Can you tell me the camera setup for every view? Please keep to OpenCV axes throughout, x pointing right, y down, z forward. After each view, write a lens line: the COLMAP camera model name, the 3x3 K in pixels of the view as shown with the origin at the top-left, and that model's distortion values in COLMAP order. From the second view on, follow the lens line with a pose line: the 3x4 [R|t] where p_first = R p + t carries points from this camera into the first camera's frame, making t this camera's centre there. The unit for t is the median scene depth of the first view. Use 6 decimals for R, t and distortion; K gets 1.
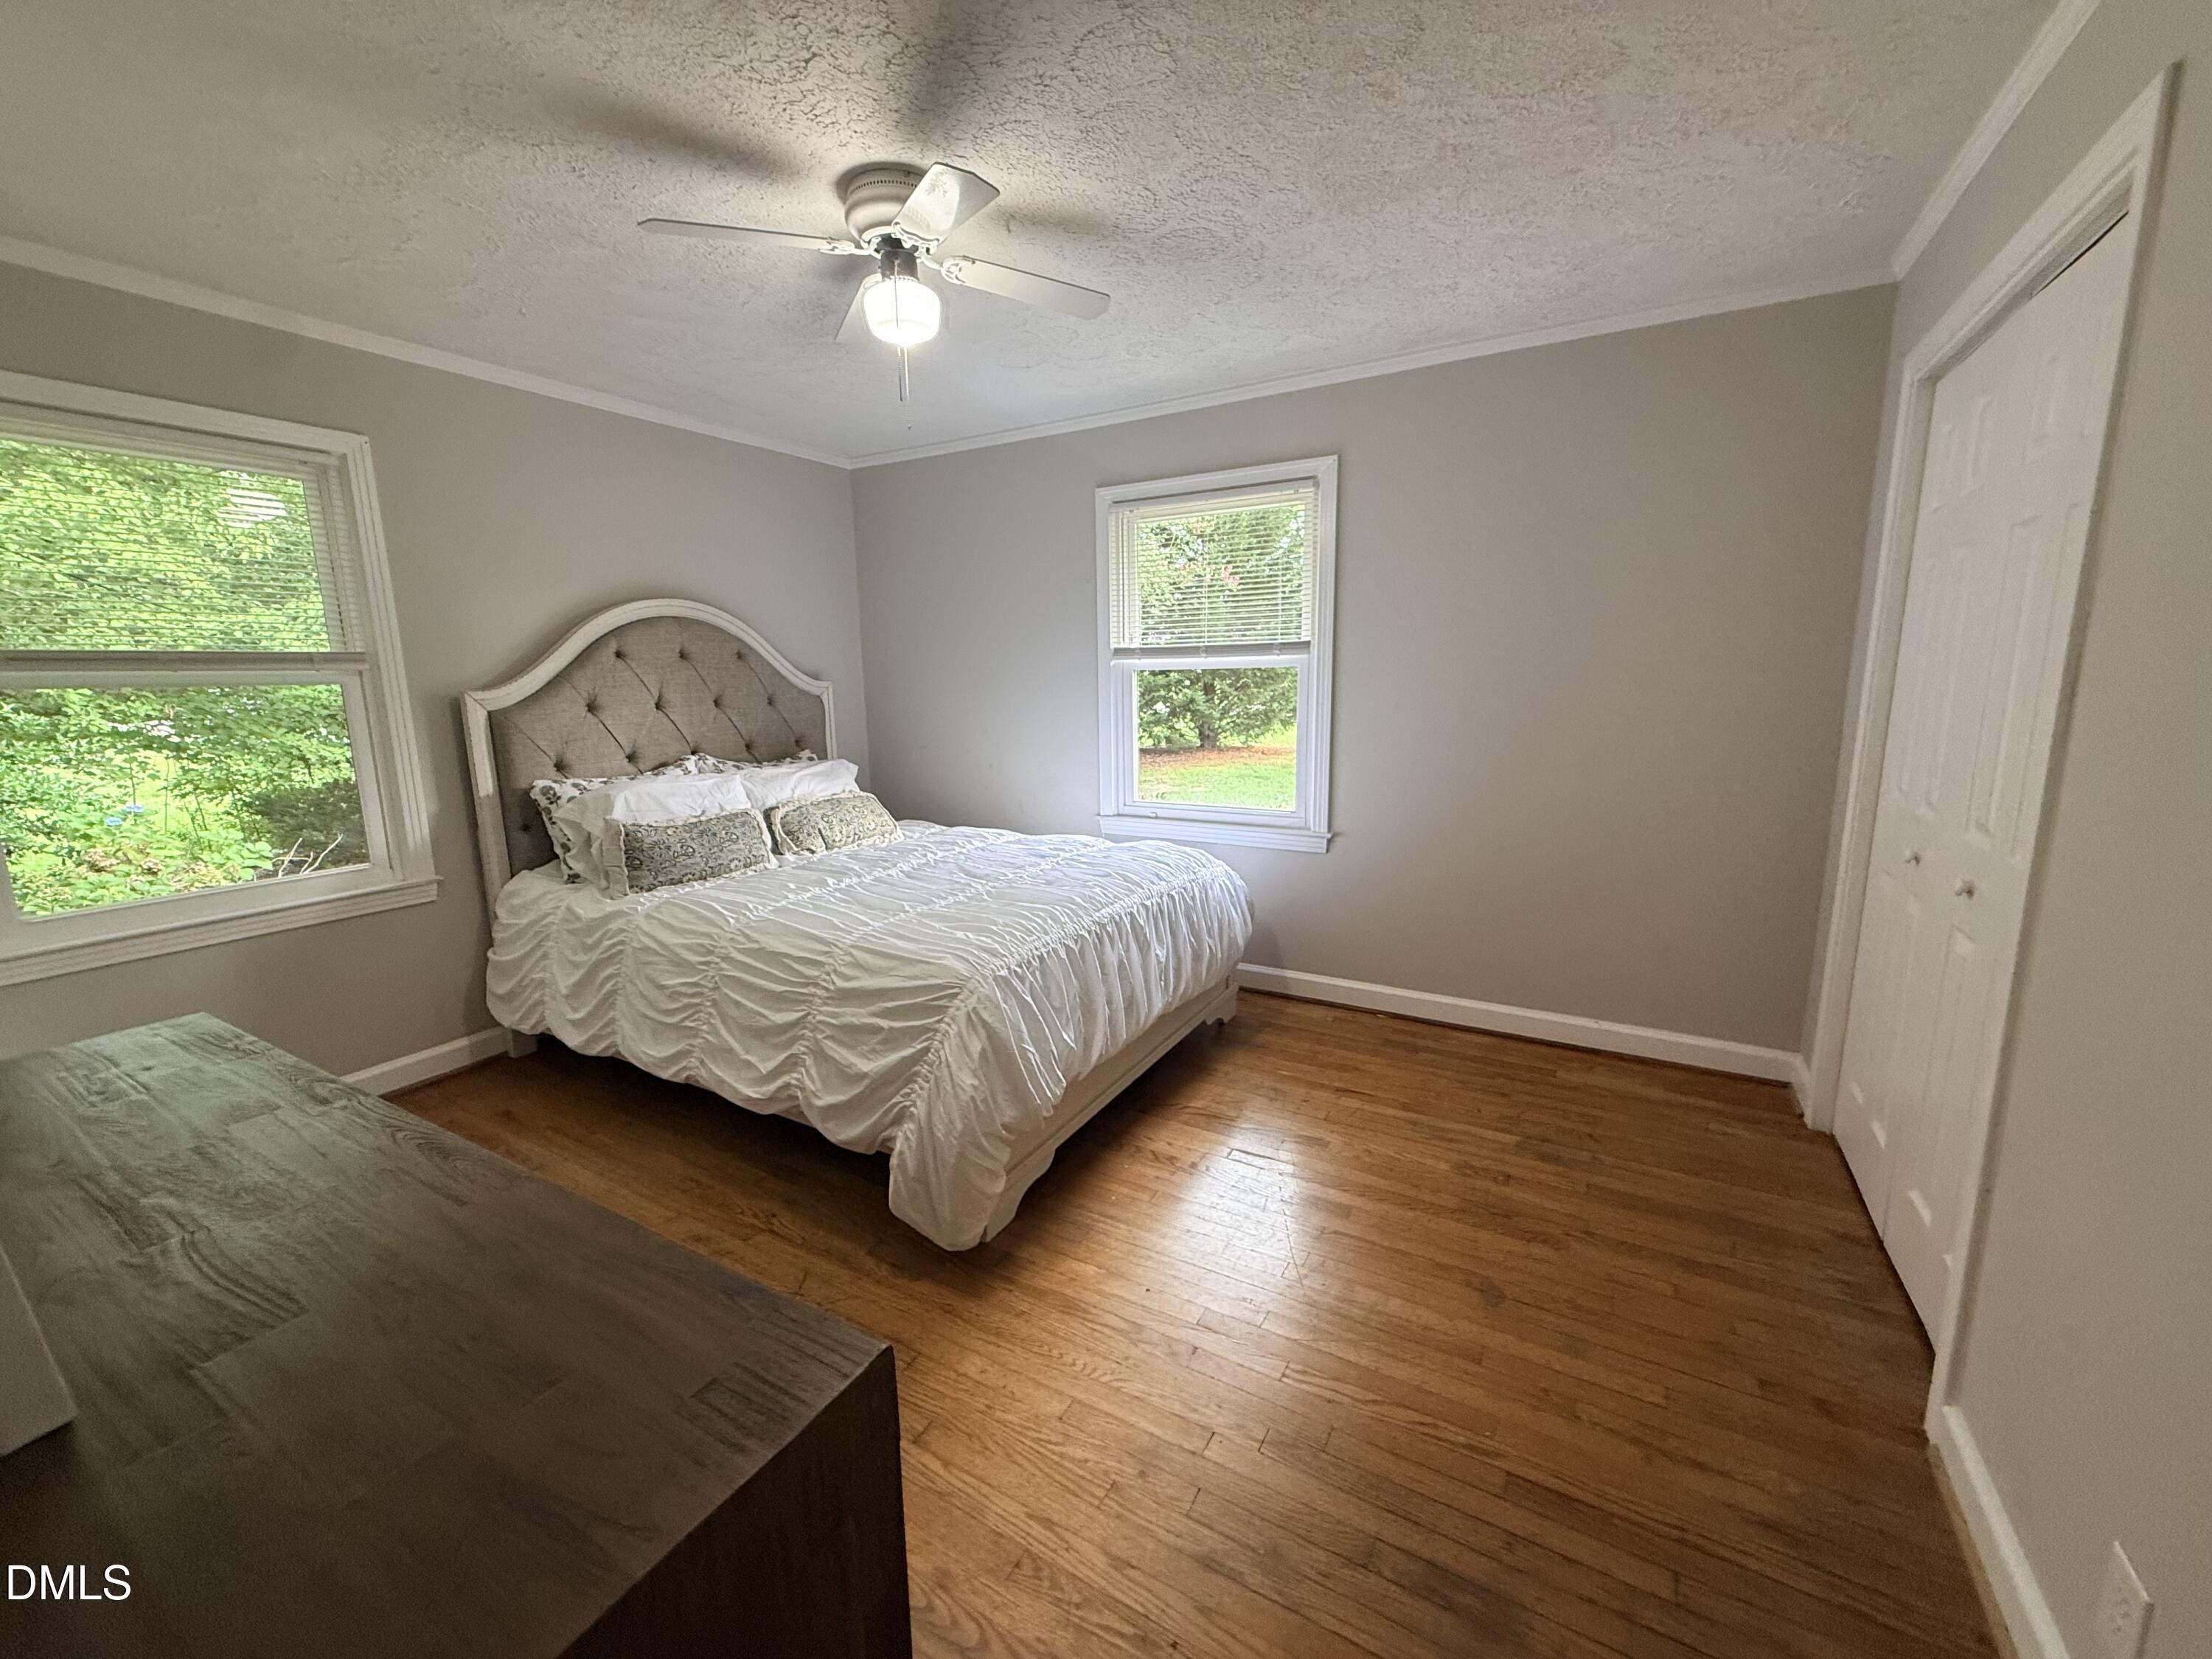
lens RADIAL K [[881.3, 0, 1108.7], [0, 881.3, 823.4], [0, 0, 1]] dist [-0.000211, -0.000180]
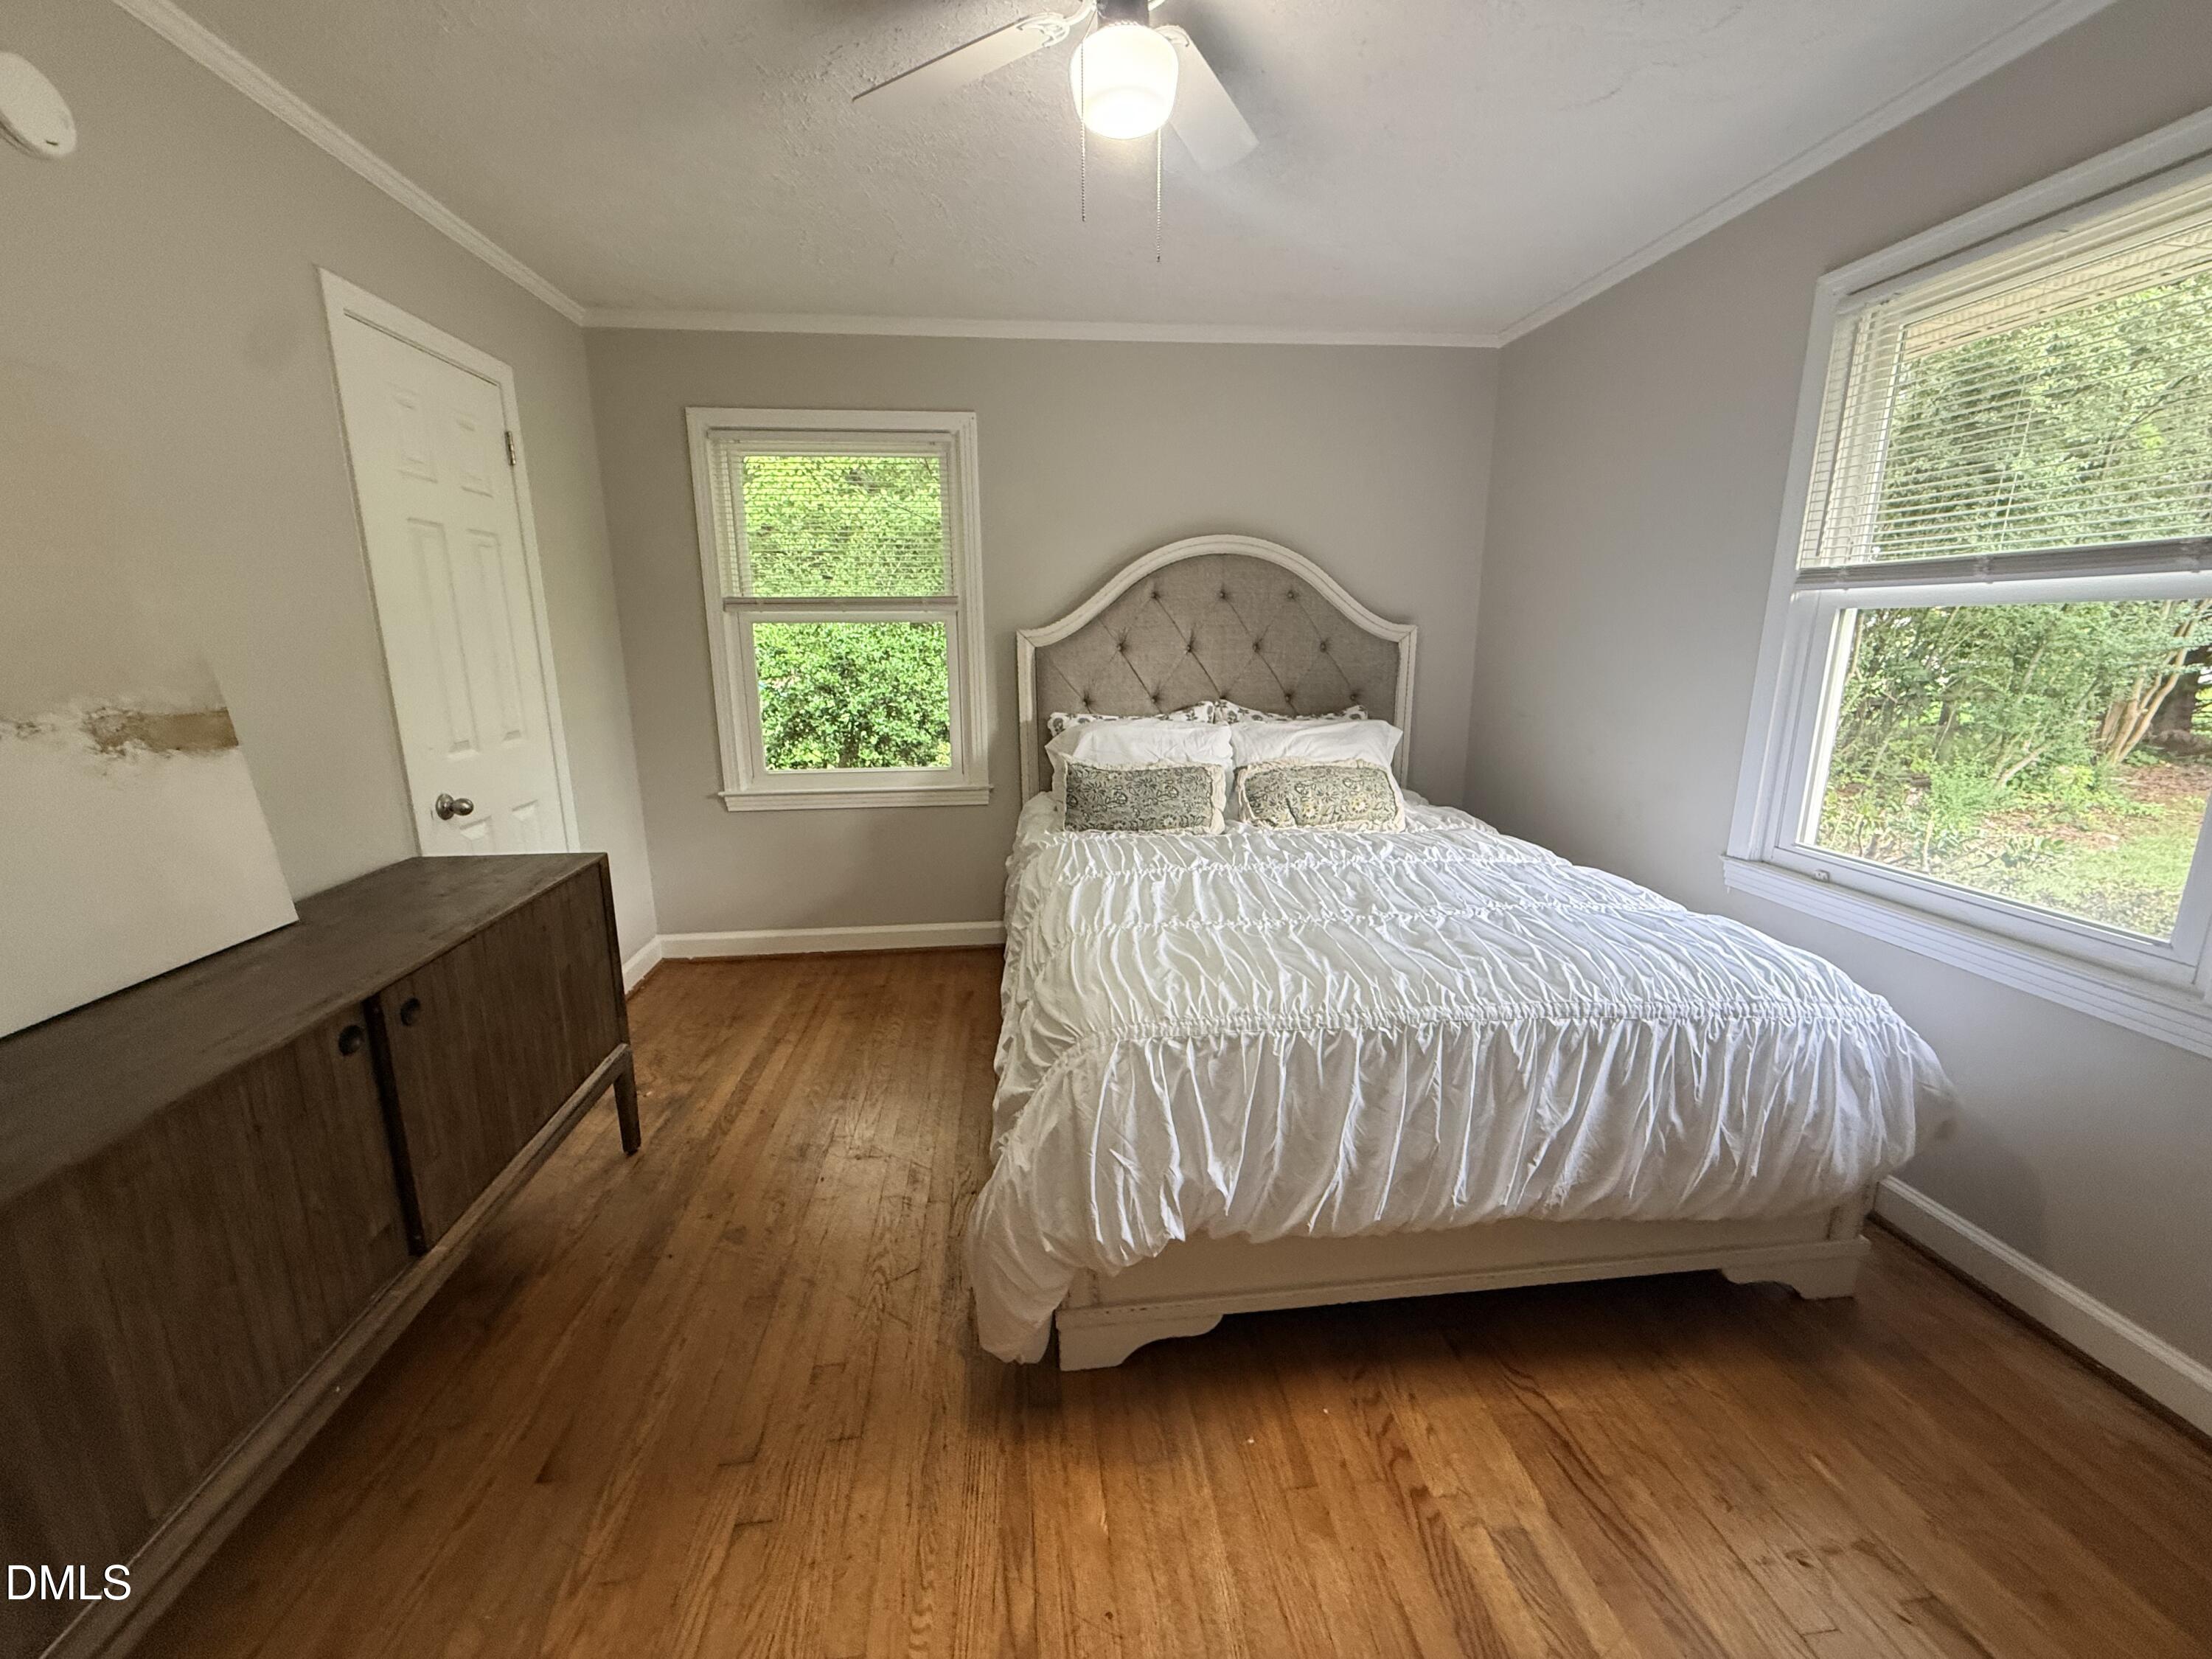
lens RADIAL K [[881.3, 0, 1102.7], [0, 881.3, 826.0], [0, 0, 1]] dist [-0.000211, -0.000180]
pose [[0.586459, 0.189401, -0.787523, 0.256263], [-0.139074, 0.981383, 0.132458, -0.059232], [0.797950, 0.031843, 0.601882, 0.363792]]
